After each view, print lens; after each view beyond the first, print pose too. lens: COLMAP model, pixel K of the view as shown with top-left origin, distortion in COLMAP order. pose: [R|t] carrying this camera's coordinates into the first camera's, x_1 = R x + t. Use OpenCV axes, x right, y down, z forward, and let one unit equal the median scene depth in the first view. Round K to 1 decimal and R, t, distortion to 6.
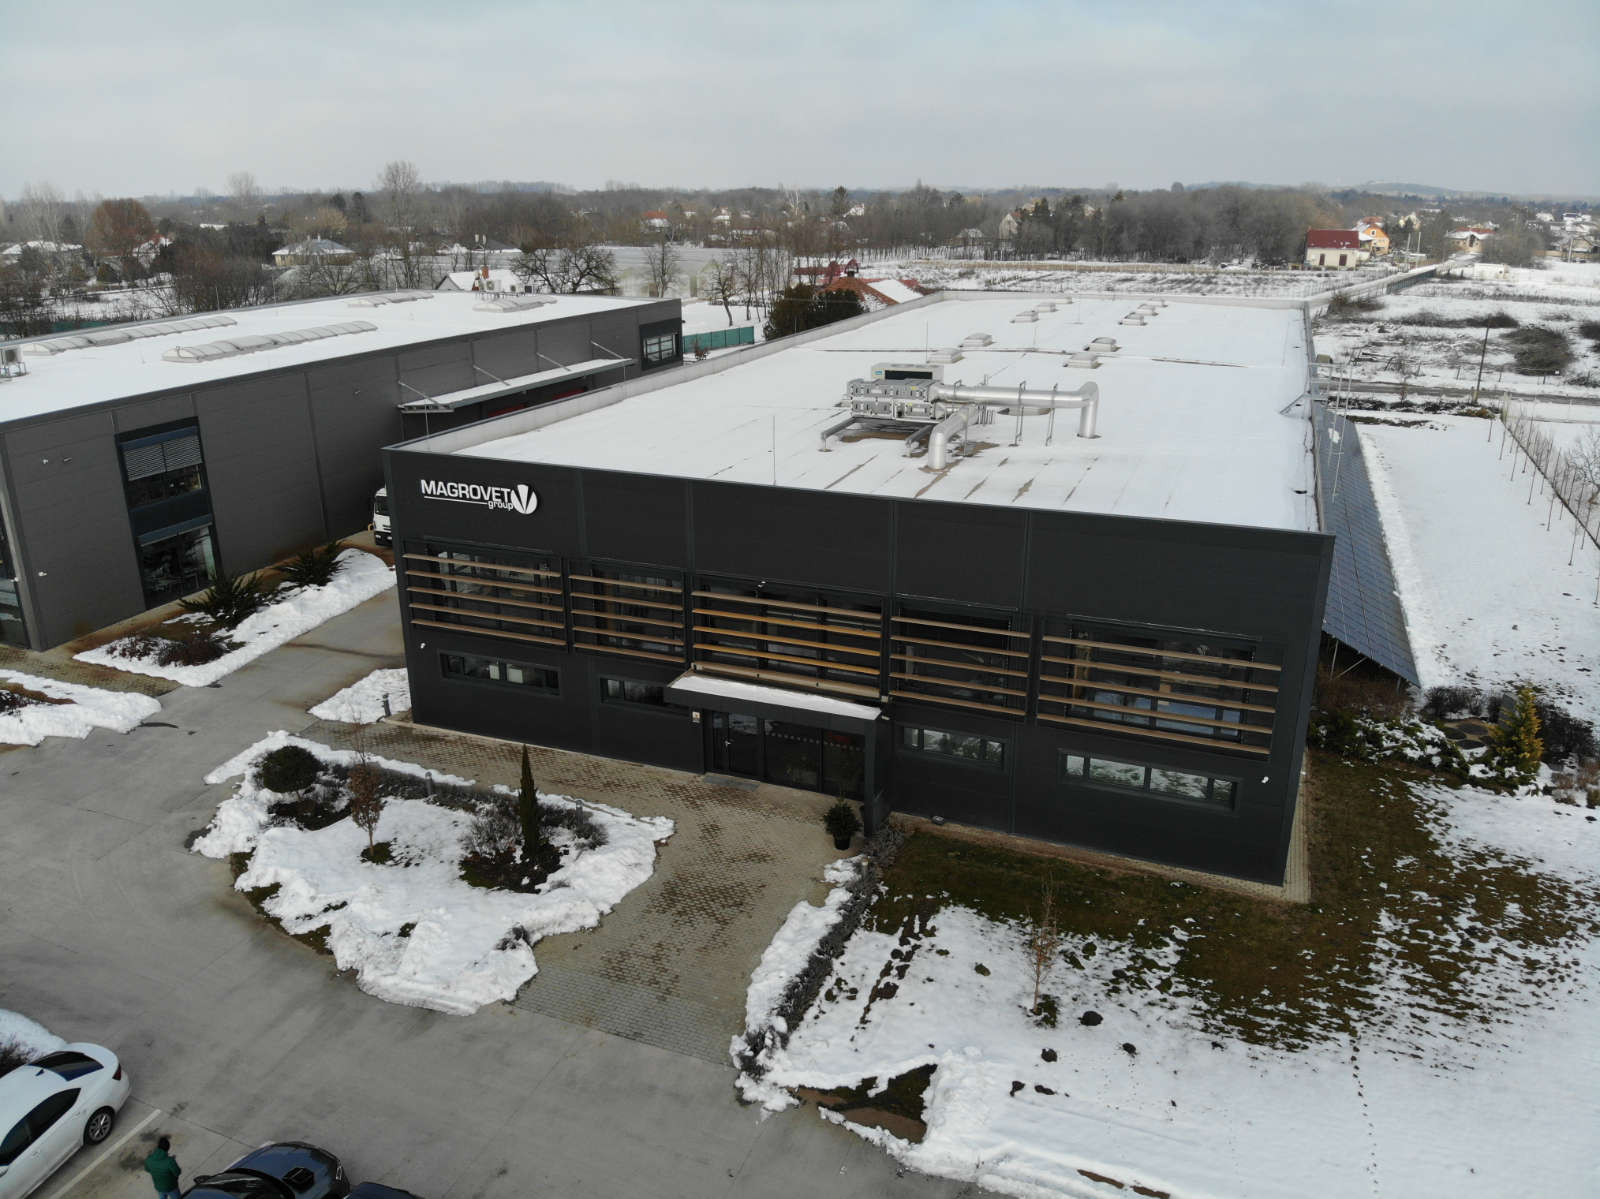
lens RADIAL K [[1176.1, 0, 800.0], [0, 1176.1, 599.5], [0, 0, 1]] dist [0.054804, -0.174592]
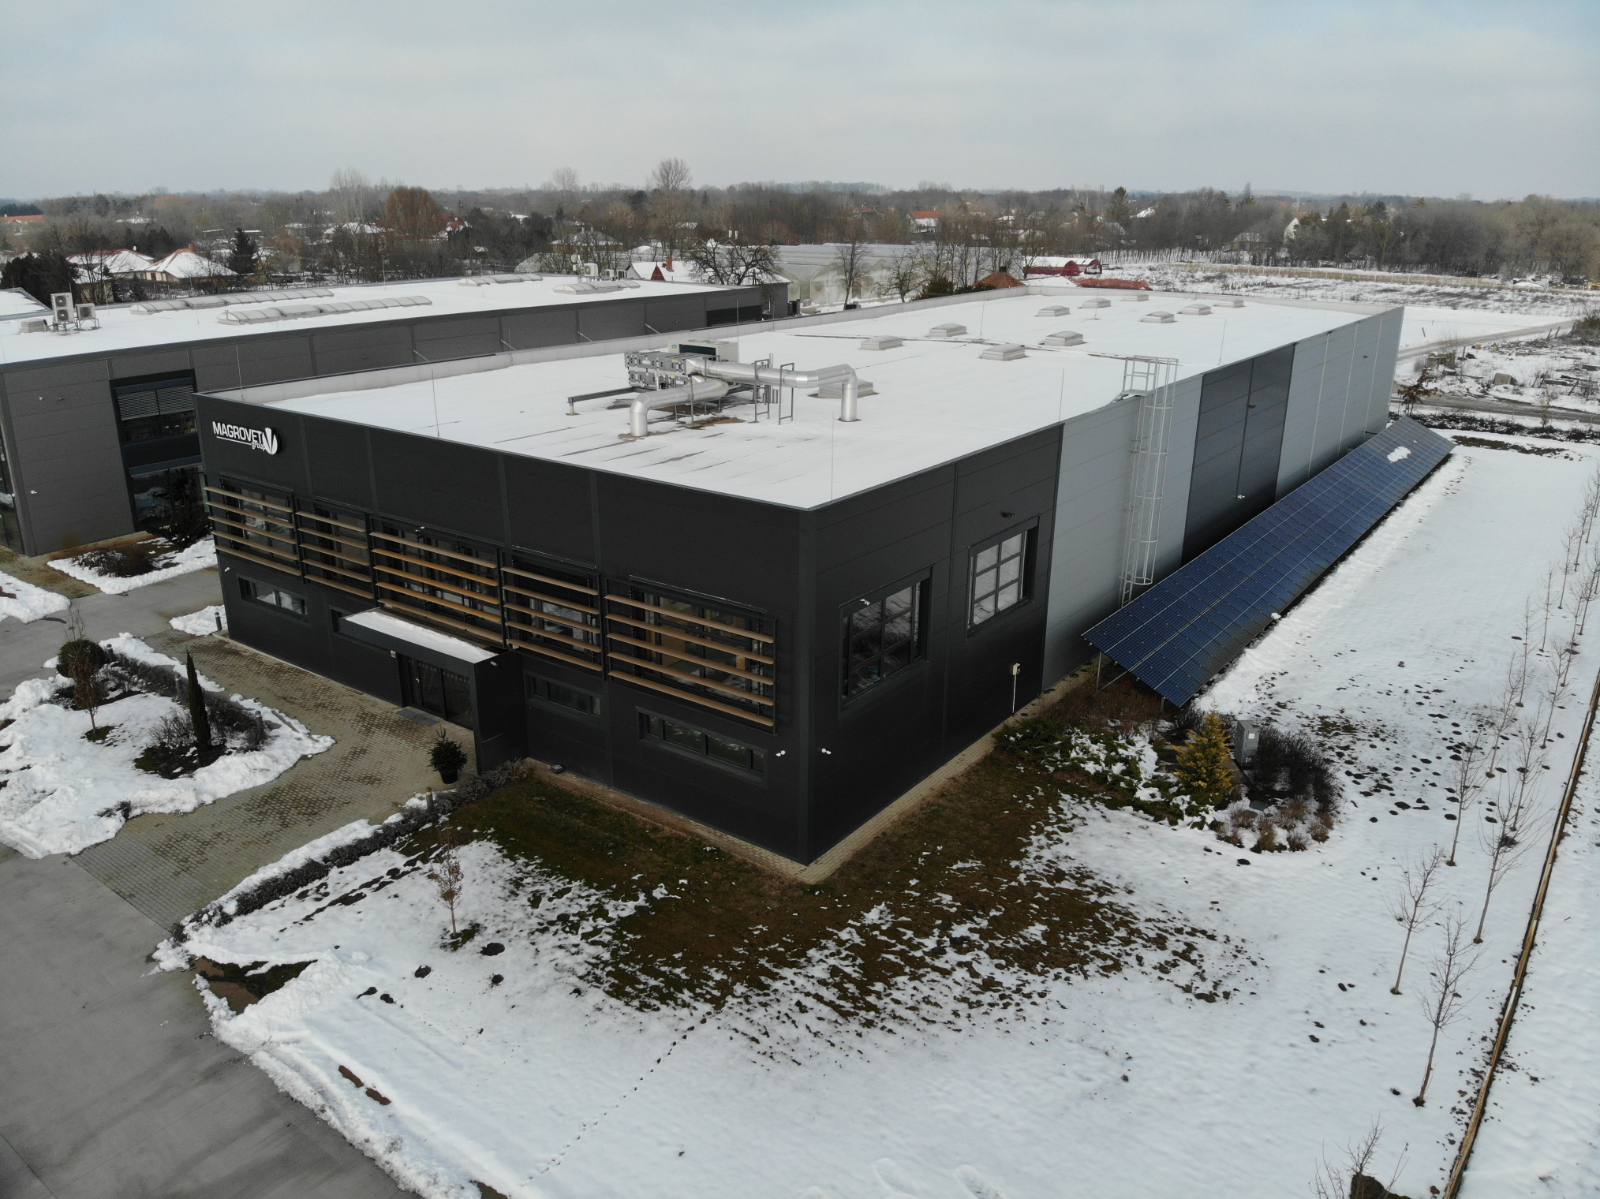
lens RADIAL K [[1176.1, 0, 800.0], [0, 1176.1, 599.5], [0, 0, 1]] dist [0.054804, -0.174592]
pose [[0.967712, 0.088005, -0.236195, 0.505374], [-0.088249, 0.996053, 0.009559, 0.008926], [0.236103, 0.011594, 0.971659, 0.031442]]
